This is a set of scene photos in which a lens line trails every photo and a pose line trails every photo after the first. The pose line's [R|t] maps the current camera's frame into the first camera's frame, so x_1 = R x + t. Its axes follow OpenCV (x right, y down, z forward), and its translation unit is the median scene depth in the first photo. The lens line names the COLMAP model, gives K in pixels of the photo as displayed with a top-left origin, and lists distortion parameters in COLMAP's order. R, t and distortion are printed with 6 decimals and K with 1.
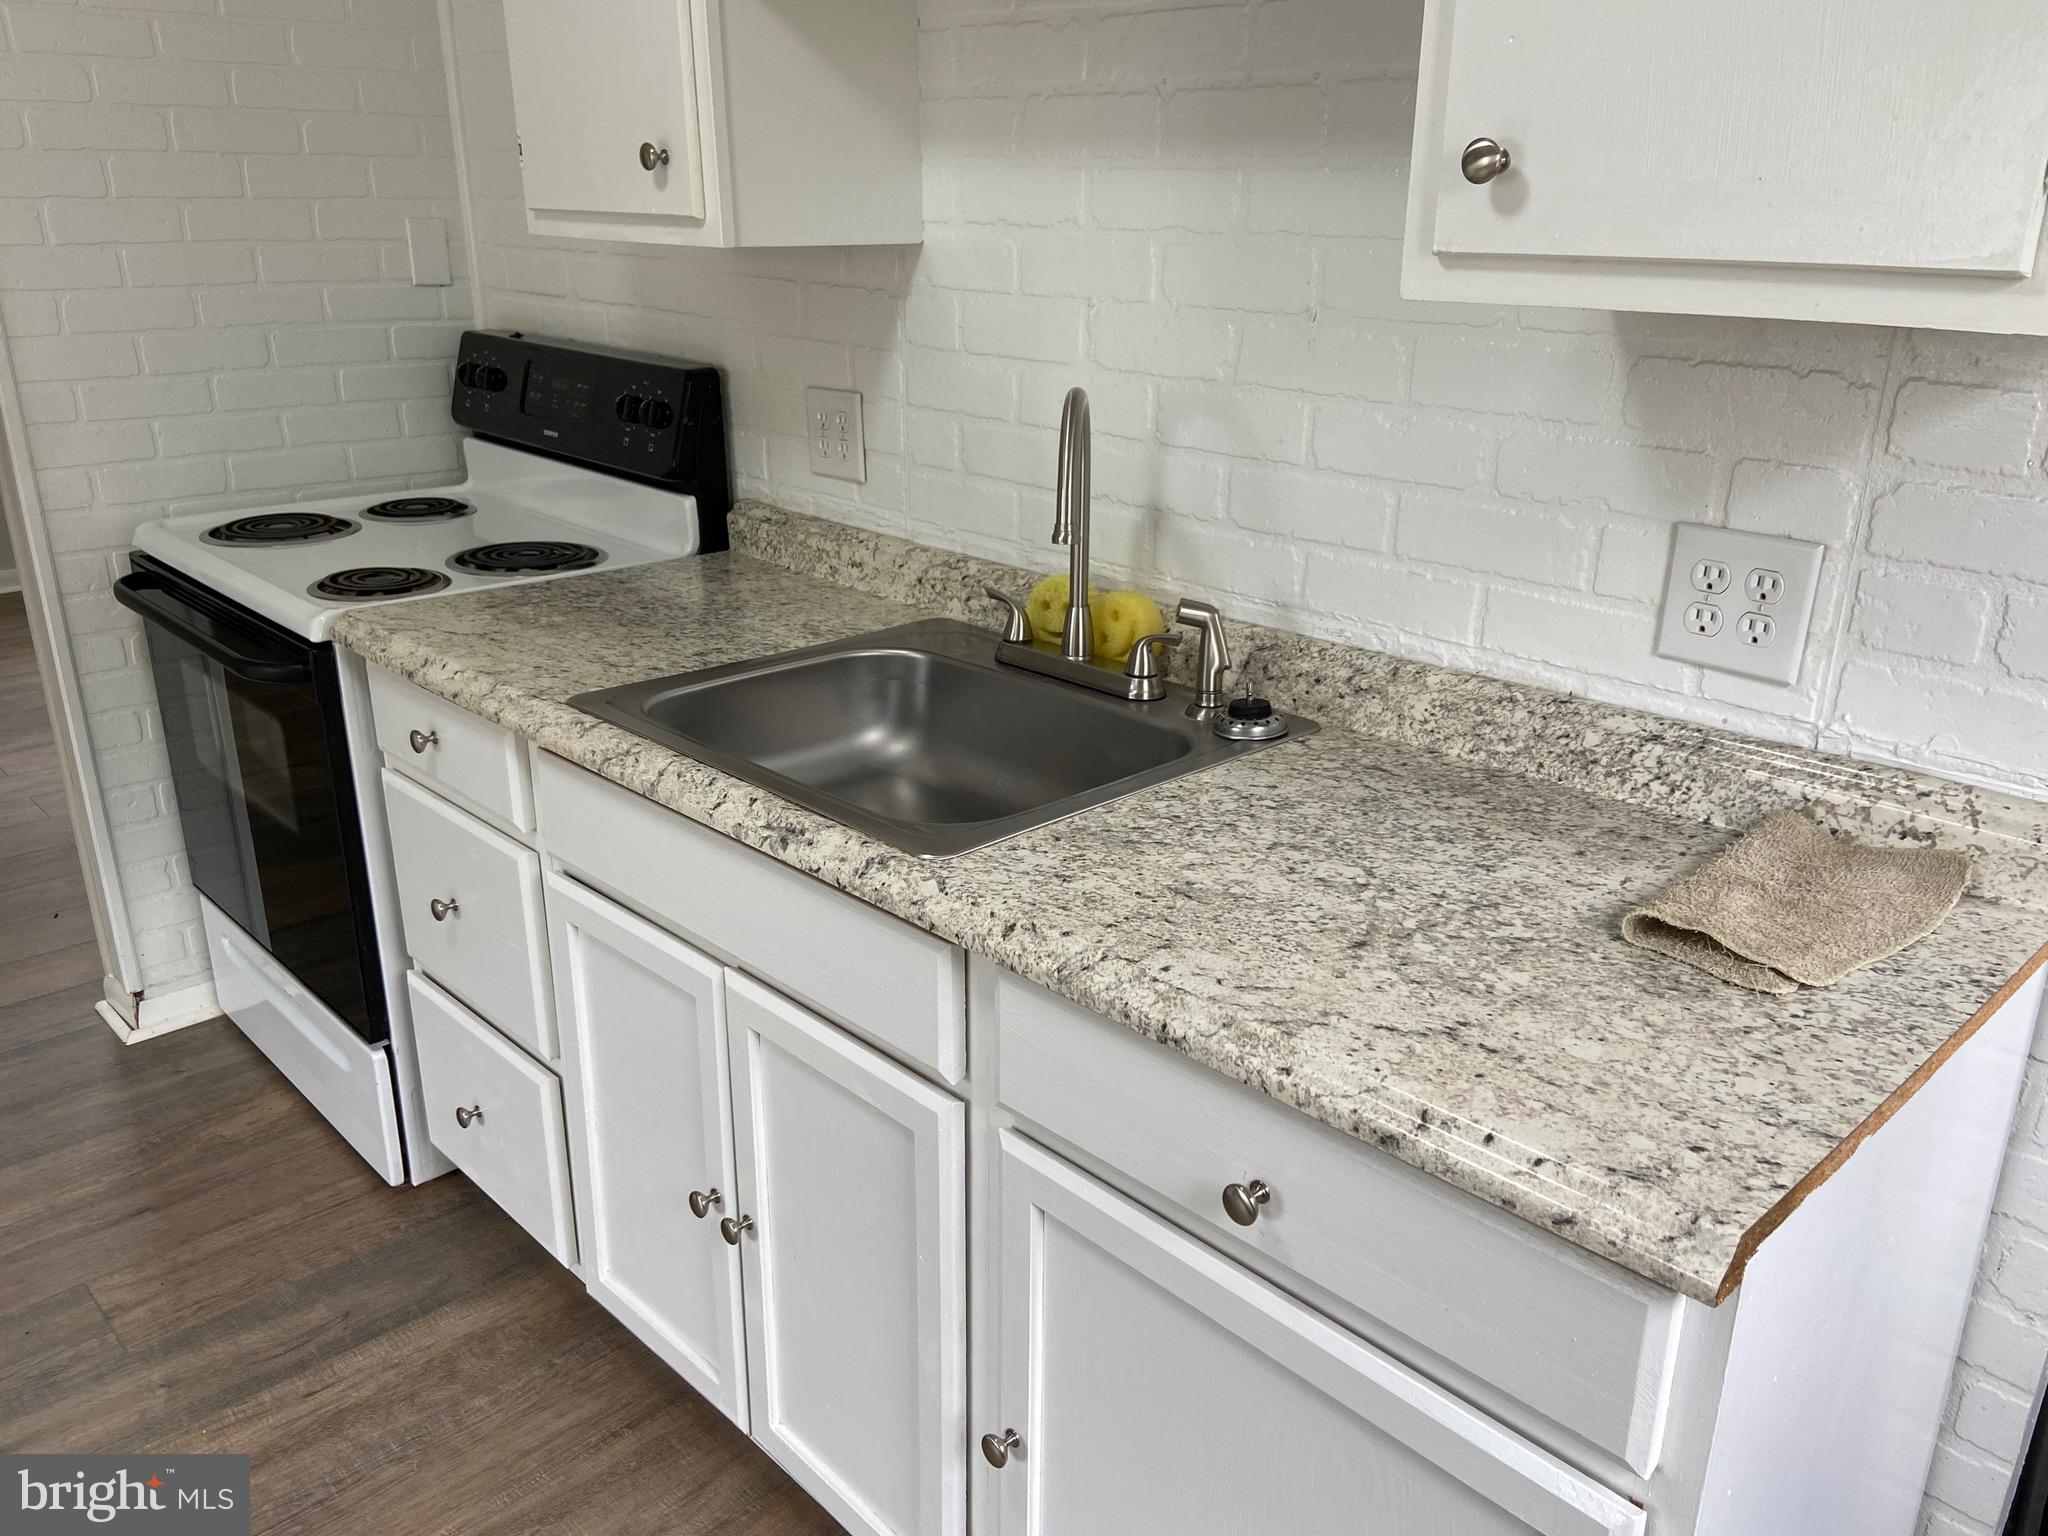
lens RADIAL K [[1563.7, 0, 1024.0], [0, 1563.7, 768.0], [0, 0, 1]] dist [0.124345, -0.163906]
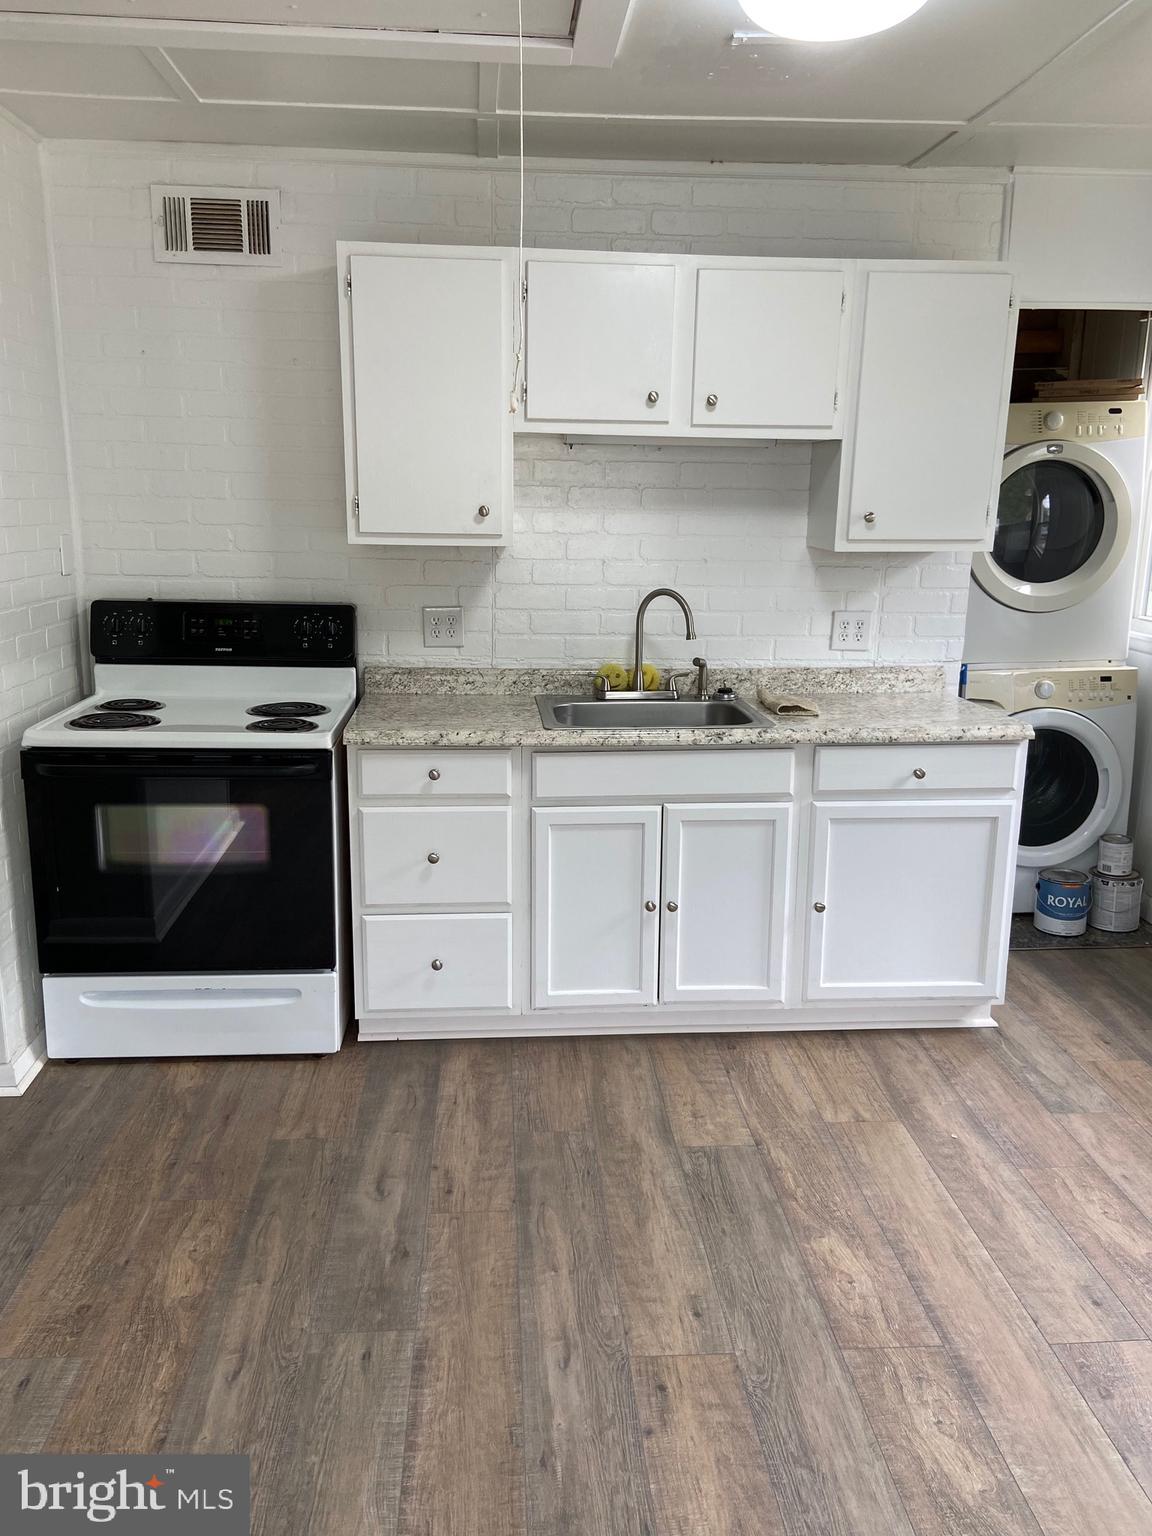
lens RADIAL K [[1160.3, 0, 560.9], [0, 1160.3, 753.2], [0, 0, 1]] dist [0.133827, -0.158875]
pose [[0.647525, -0.167292, 0.743455, -1.715389], [0.255901, 0.966688, -0.005358, 0.008331], [-0.717793, 0.193720, 0.668764, -0.212761]]
